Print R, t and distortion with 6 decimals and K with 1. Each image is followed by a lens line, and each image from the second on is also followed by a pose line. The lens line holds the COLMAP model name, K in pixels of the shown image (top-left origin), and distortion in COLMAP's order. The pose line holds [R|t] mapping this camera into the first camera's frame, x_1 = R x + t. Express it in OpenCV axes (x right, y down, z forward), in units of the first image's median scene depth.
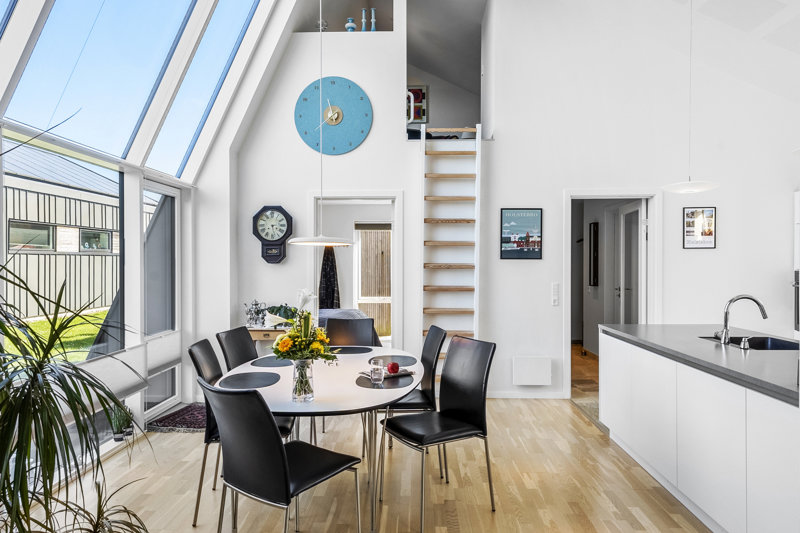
lens RADIAL K [[543.5, 0, 402.7], [0, 543.5, 264.5], [0, 0, 1]] dist [0.010069, 0.000914]
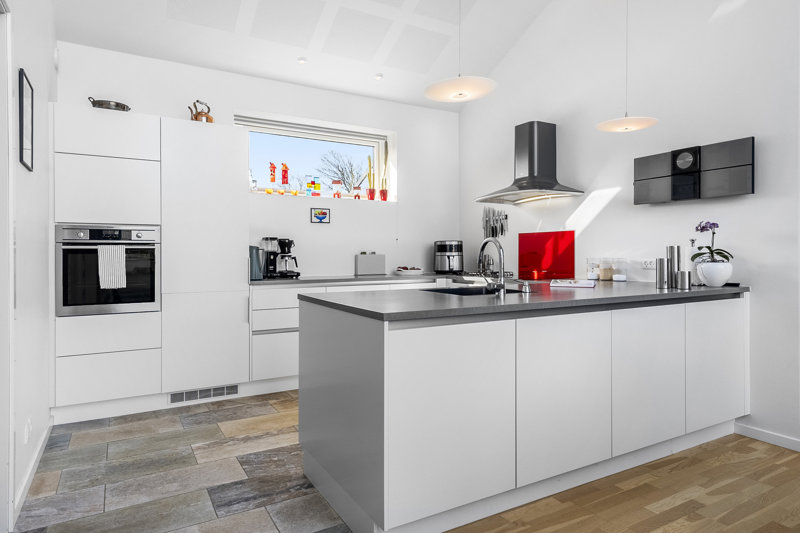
lens RADIAL K [[487.5, 0, 399.3], [0, 487.5, 262.1], [0, 0, 1]] dist [0.003018, 0.000606]
pose [[-0.518947, -0.011931, 0.854723, 0.031606], [0.009377, 0.999763, 0.019649, 0.088868], [-0.854755, 0.018211, -0.518712, 1.668948]]
